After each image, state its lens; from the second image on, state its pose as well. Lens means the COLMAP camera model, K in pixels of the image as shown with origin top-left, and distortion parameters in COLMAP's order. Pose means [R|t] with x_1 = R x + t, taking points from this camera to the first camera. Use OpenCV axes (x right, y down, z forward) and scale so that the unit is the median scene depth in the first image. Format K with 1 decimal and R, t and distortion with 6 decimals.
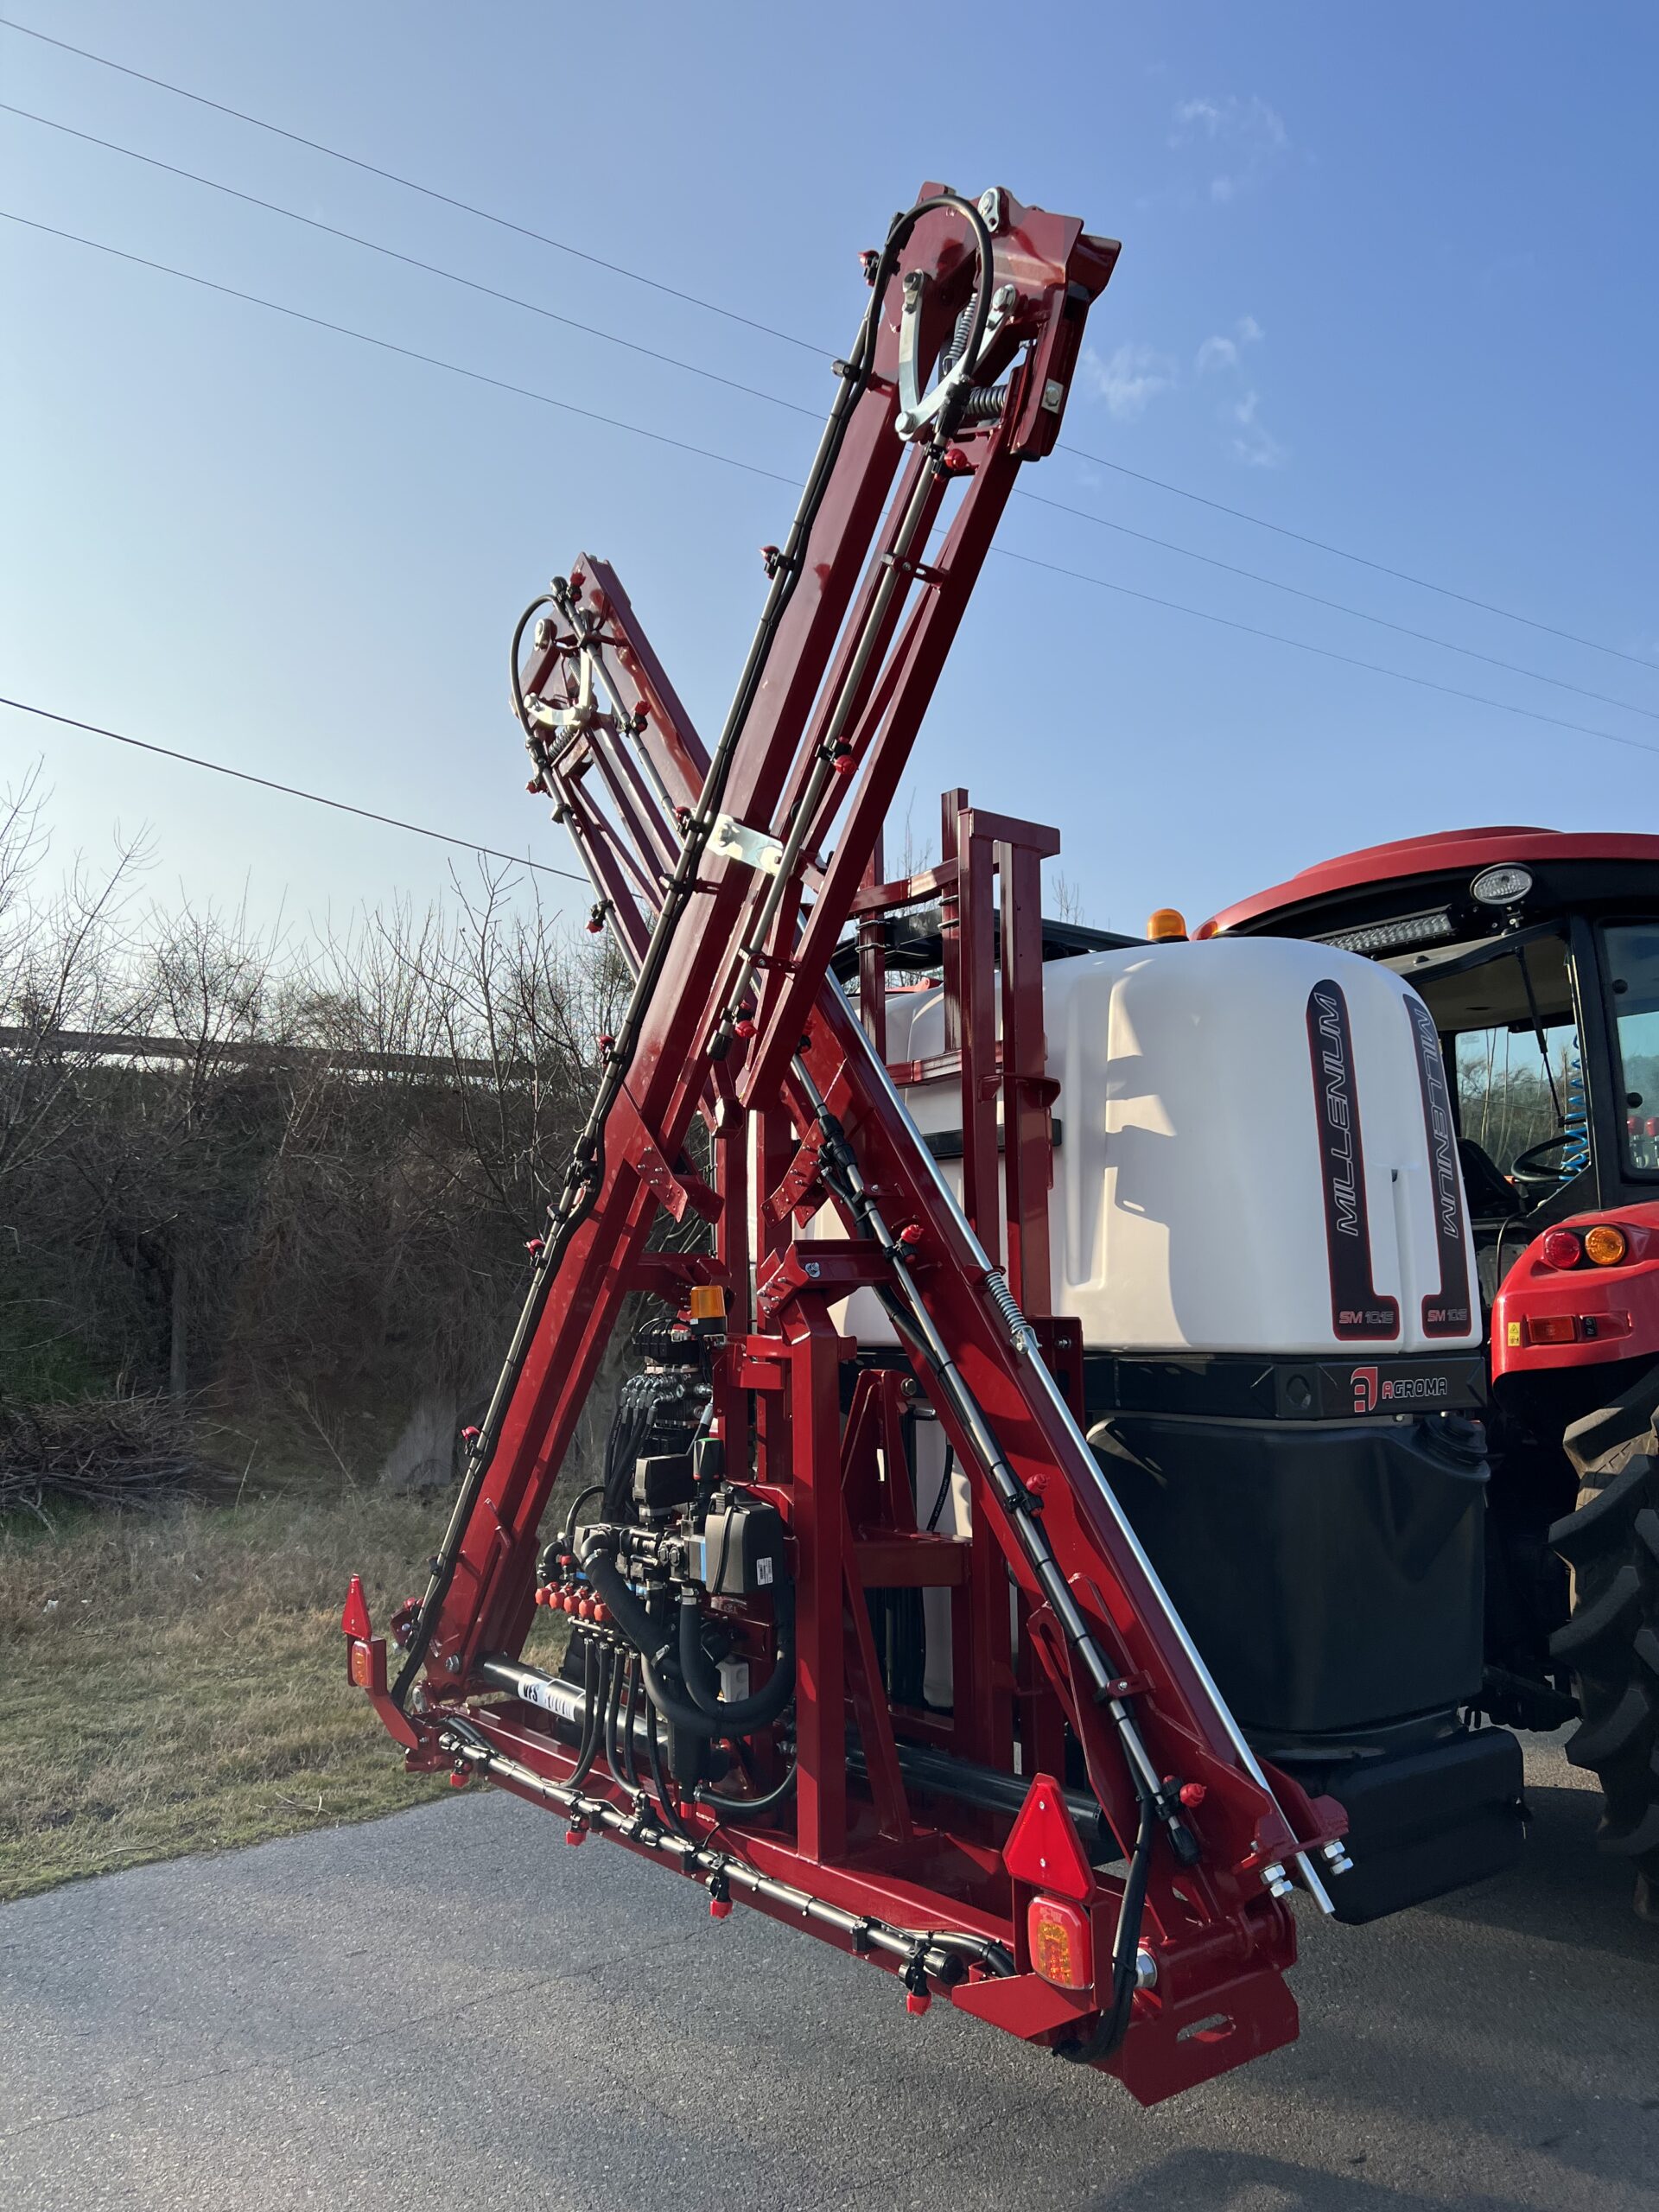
lens RADIAL K [[1681.8, 0, 826.4], [0, 1681.8, 1099.2], [0, 0, 1]] dist [0.043117, -0.043506]
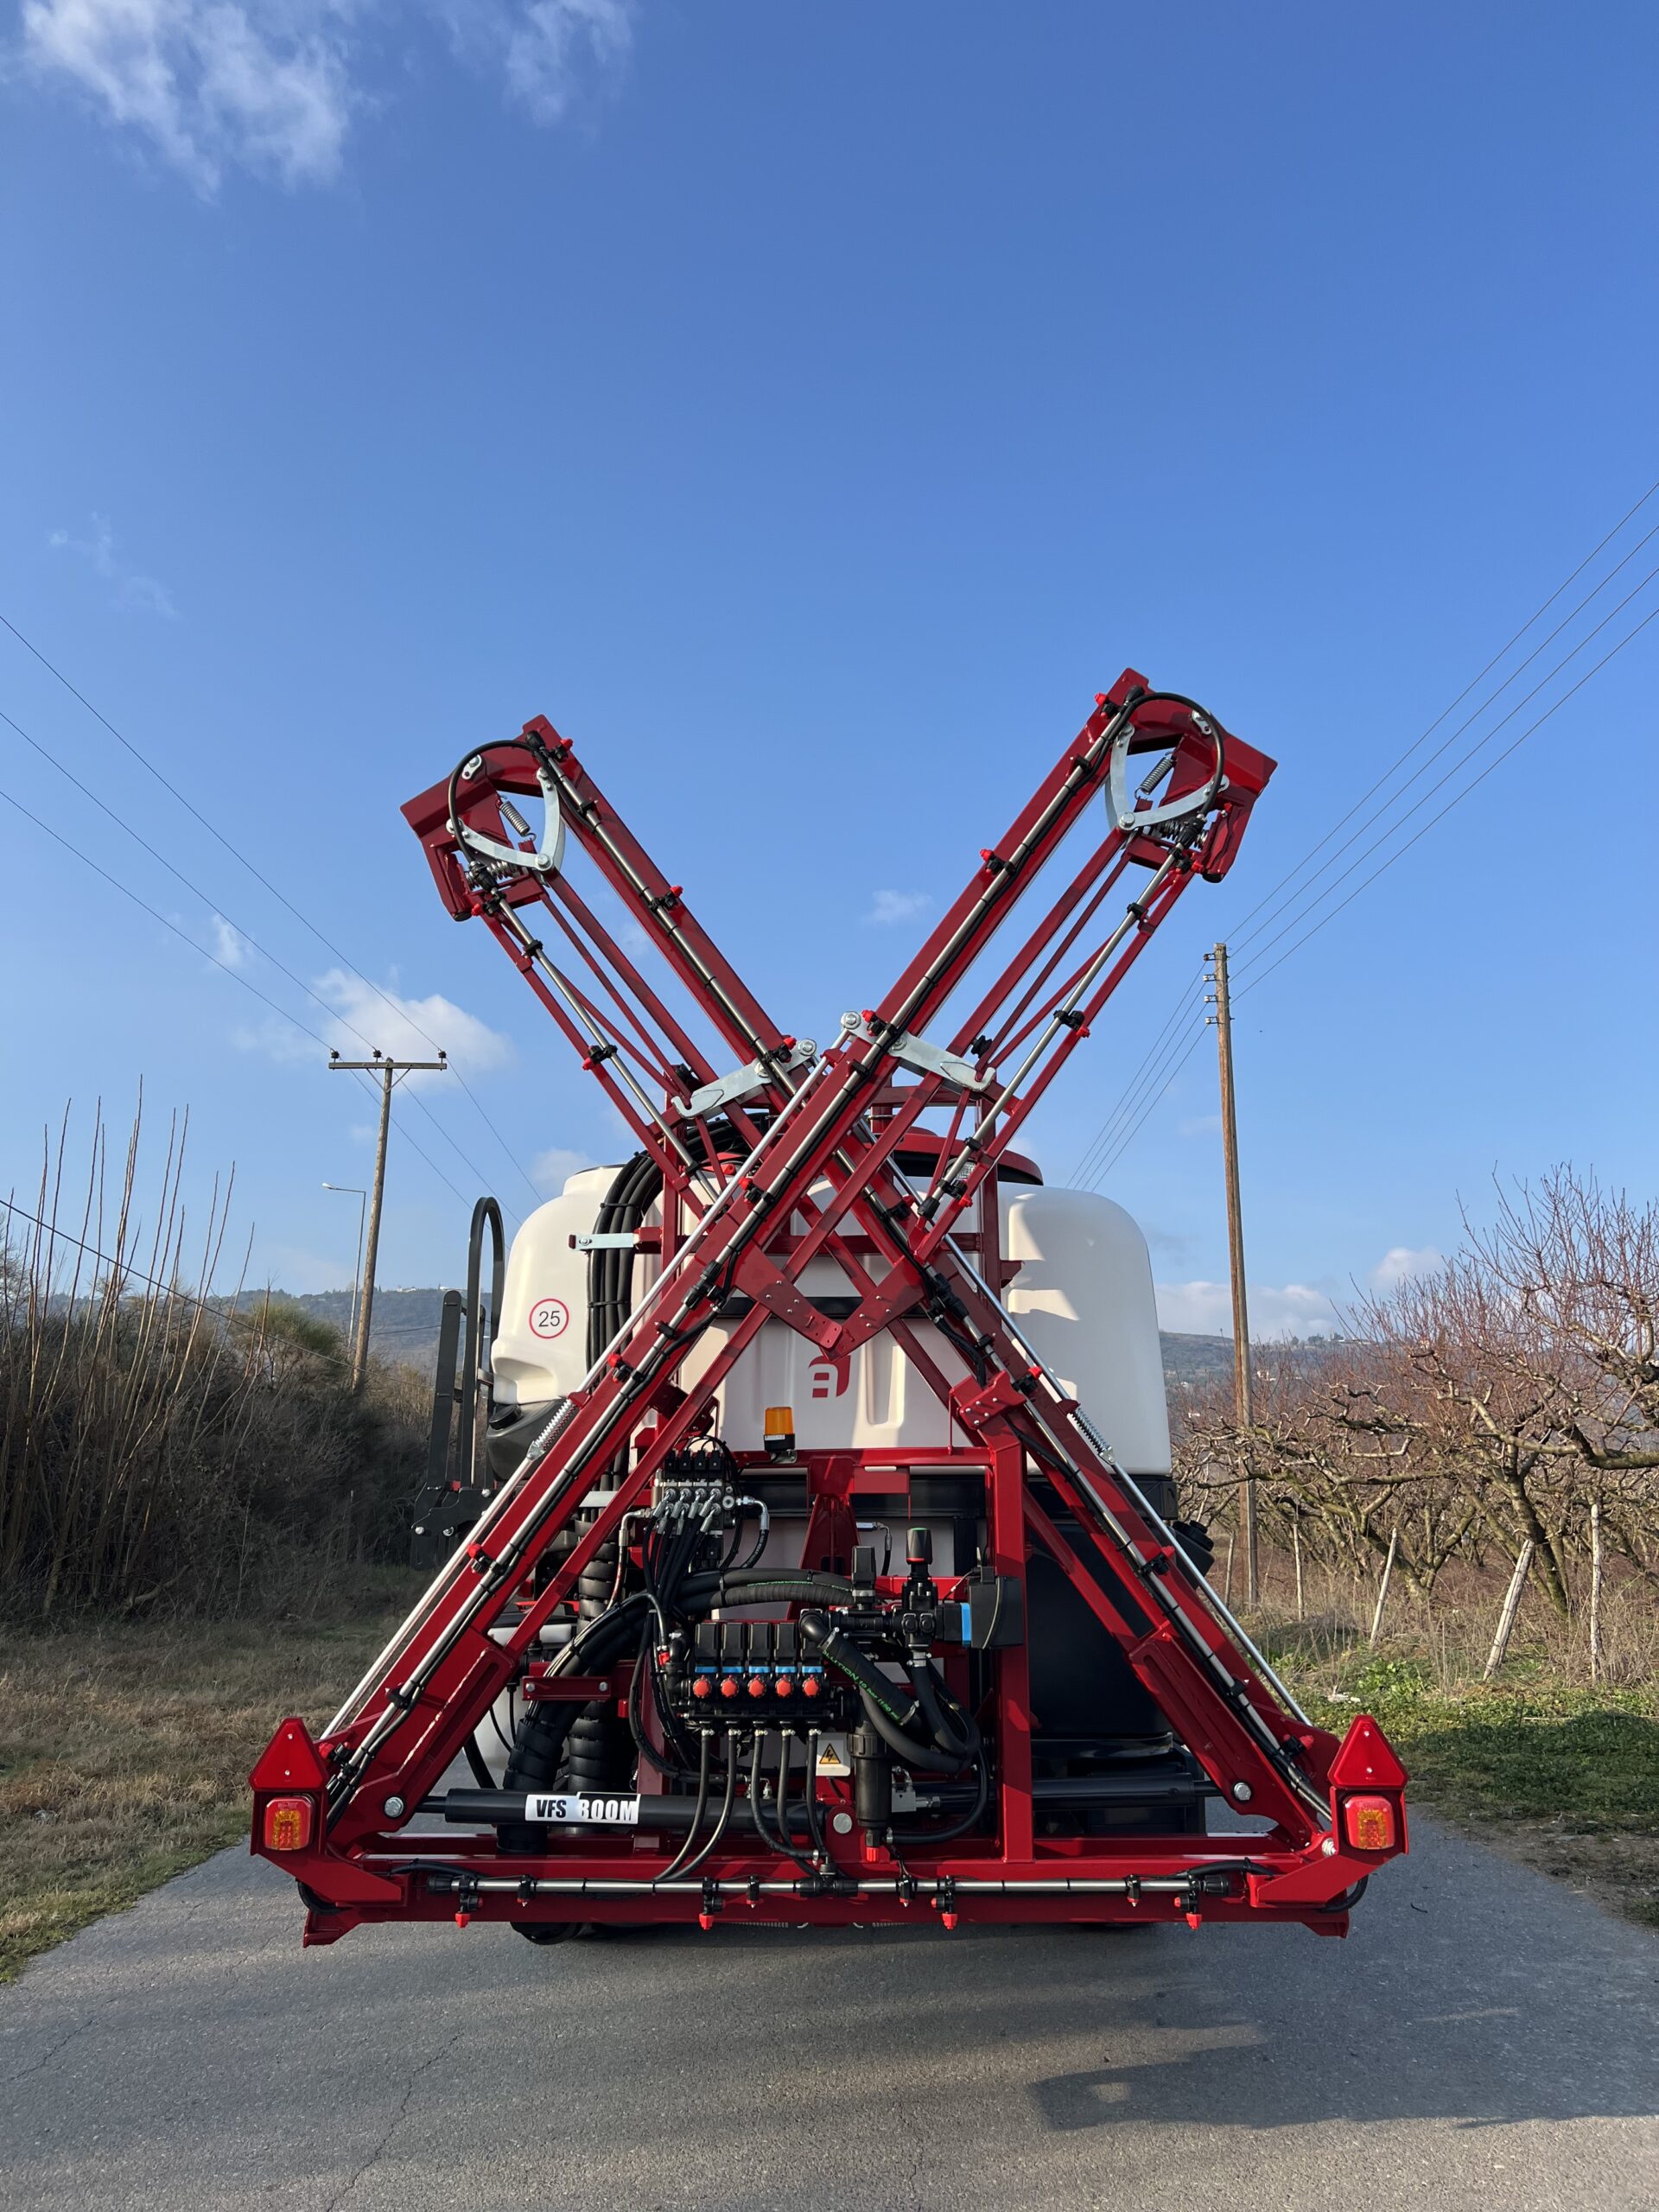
lens RADIAL K [[1681.8, 0, 829.8], [0, 1681.8, 1114.8], [0, 0, 1]] dist [0.043117, -0.043506]
pose [[0.603508, 0.199316, 0.772044, -1.162335], [-0.105209, 0.979693, -0.170682, 0.128418], [-0.790386, 0.021782, 0.612222, 0.312319]]
